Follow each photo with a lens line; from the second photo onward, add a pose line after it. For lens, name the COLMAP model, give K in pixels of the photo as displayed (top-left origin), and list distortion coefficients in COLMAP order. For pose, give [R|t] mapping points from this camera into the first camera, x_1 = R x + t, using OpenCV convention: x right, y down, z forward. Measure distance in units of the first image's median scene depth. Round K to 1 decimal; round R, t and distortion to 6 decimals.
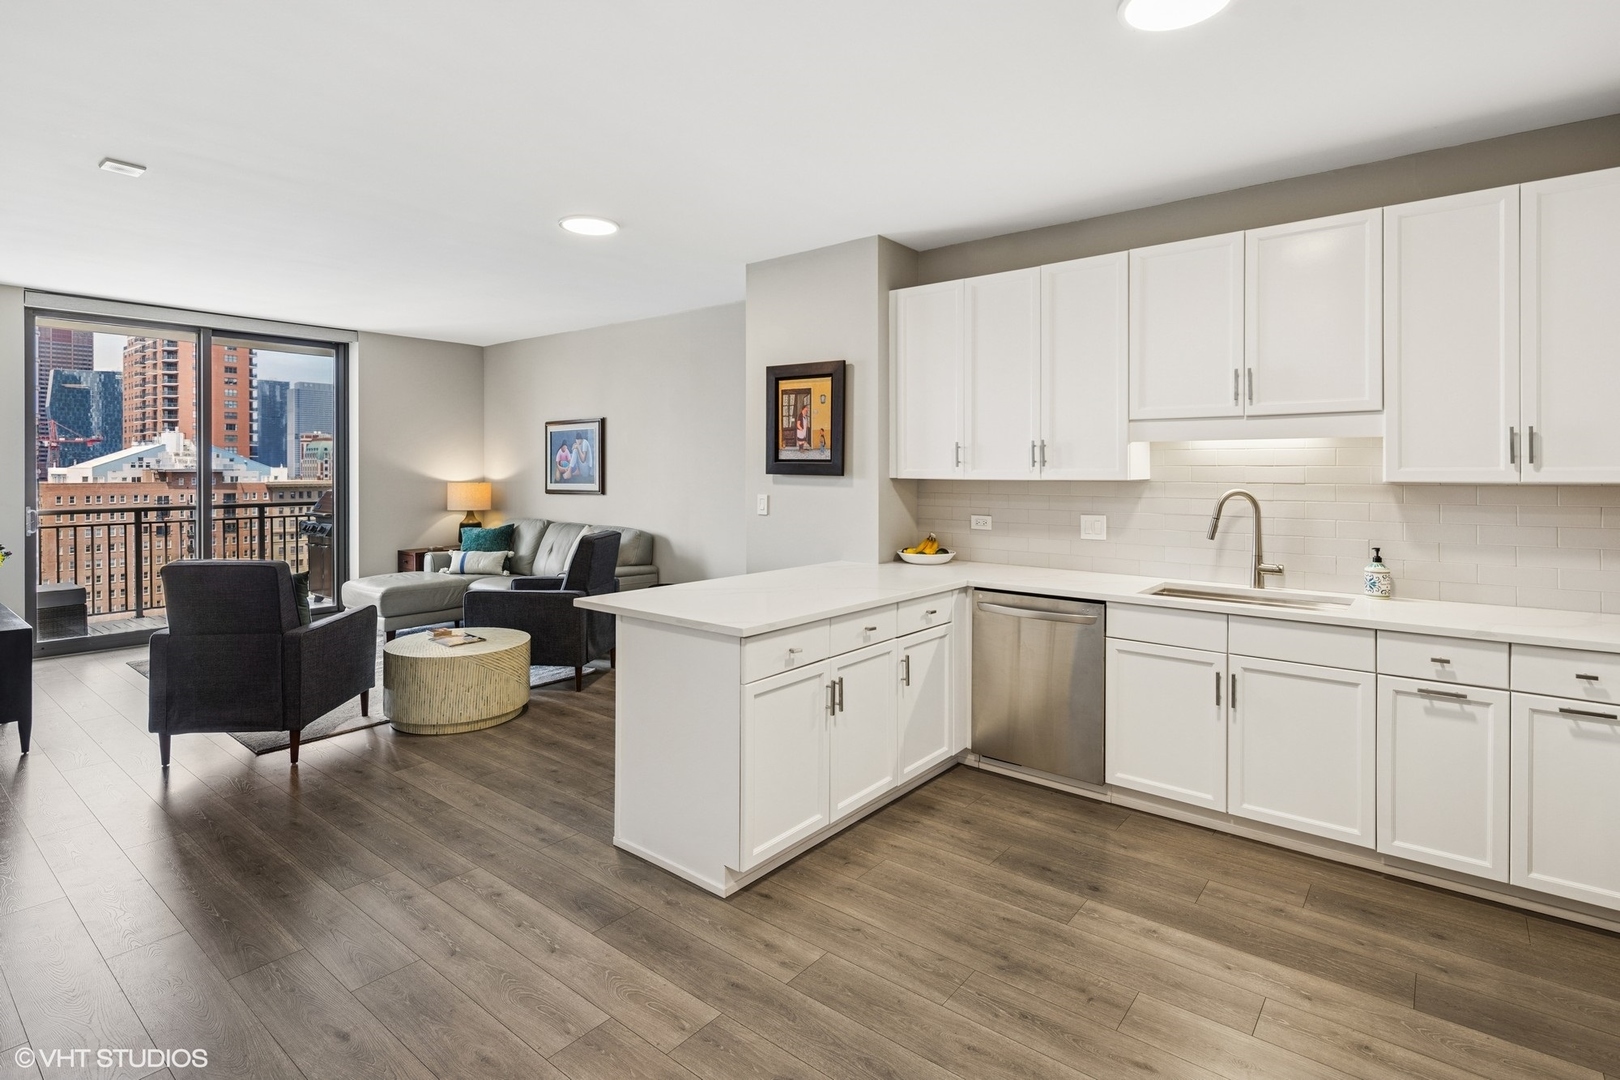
lens RADIAL K [[806.5, 0, 804.8], [0, 806.5, 471.9], [0, 0, 1]] dist [0.004756, -0.002107]
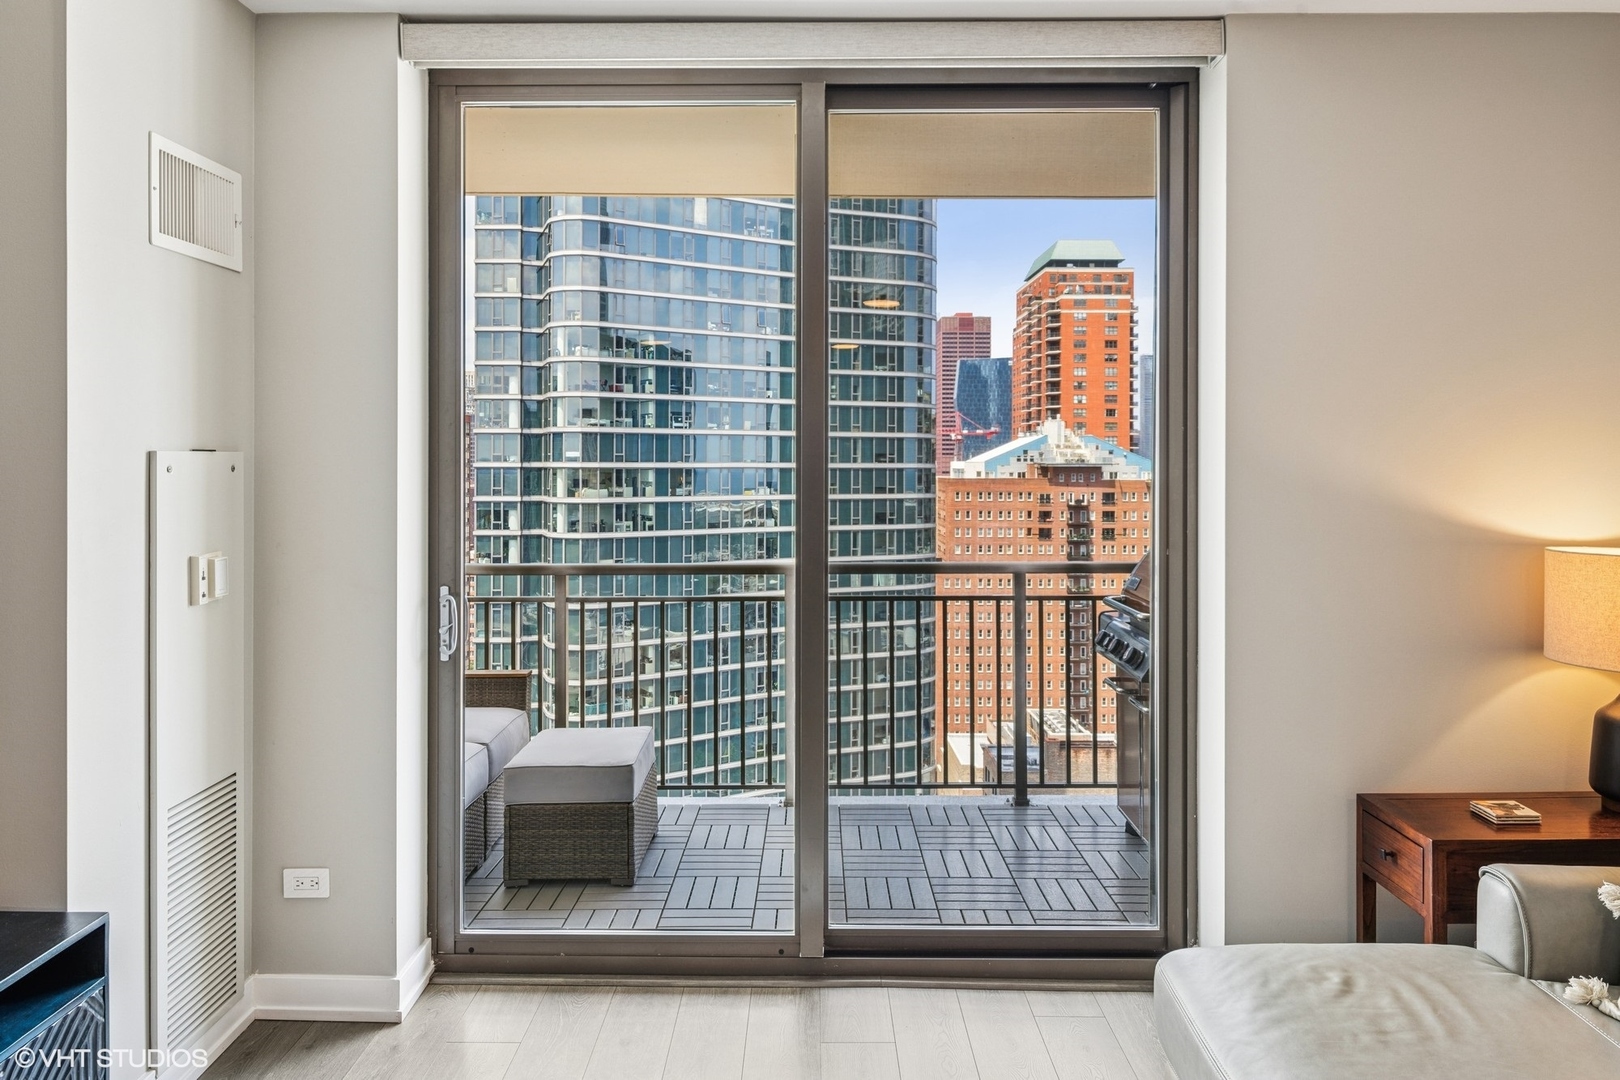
lens RADIAL K [[1129.3, 0, 815.3], [0, 1129.3, 459.7], [0, 0, 1]] dist [-0.002429, -0.012254]
pose [[0.640358, -0.000252, -0.768076, -0.544310], [-0.004938, 0.999978, -0.004445, -0.021554], [0.768061, 0.006639, 0.640343, 1.016081]]
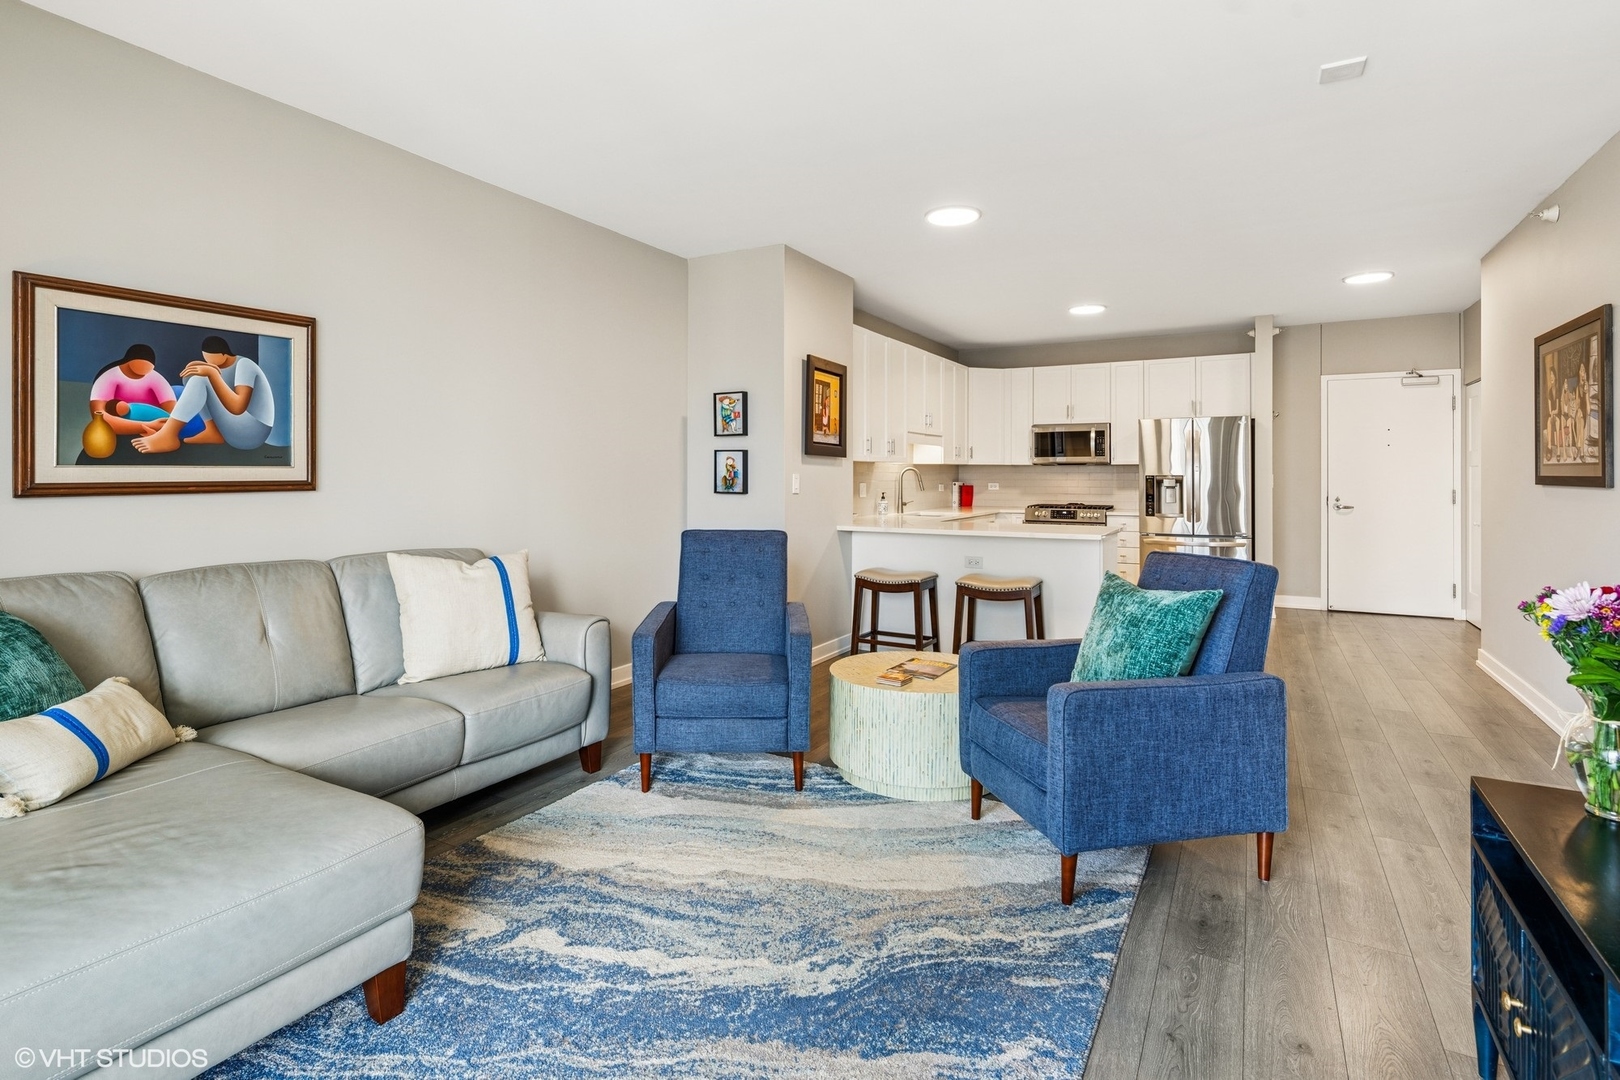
lens RADIAL K [[798.8, 0, 816.8], [0, 798.8, 472.0], [0, 0, 1]] dist [0.012577, -0.006163]
pose [[-0.187004, 0.005596, 0.982343, -1.131345], [0.004259, 0.999979, -0.004886, 0.032575], [-0.982350, 0.003270, -0.187023, 1.233005]]
